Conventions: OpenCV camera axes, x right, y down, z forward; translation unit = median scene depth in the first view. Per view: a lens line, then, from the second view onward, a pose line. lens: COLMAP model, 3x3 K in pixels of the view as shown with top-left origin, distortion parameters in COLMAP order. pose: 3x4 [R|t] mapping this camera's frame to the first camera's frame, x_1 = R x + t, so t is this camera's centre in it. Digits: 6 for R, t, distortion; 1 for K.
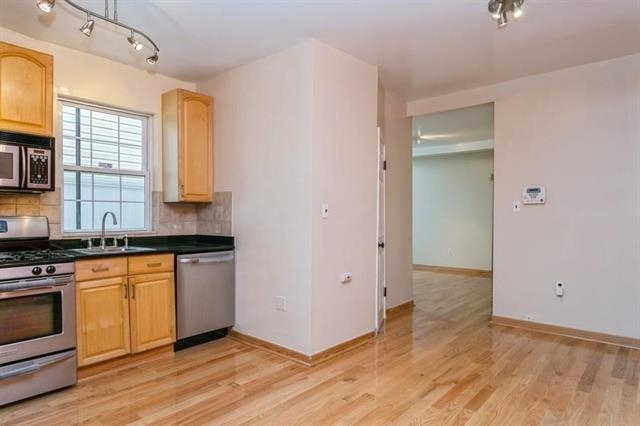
lens RADIAL K [[393.5, 0, 317.3], [0, 393.5, 219.1], [0, 0, 1]] dist [-0.003827, -0.000291]
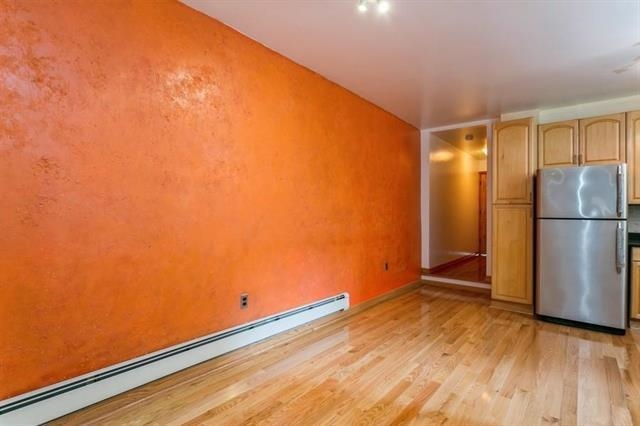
lens RADIAL K [[329.6, 0, 322.5], [0, 329.6, 211.3], [0, 0, 1]] dist [0.000045, 0.000120]
pose [[-0.999796, -0.010683, -0.017133, 0.525870], [-0.010731, 0.999939, 0.002704, -0.016456], [0.017103, 0.002887, -0.999850, 1.565042]]
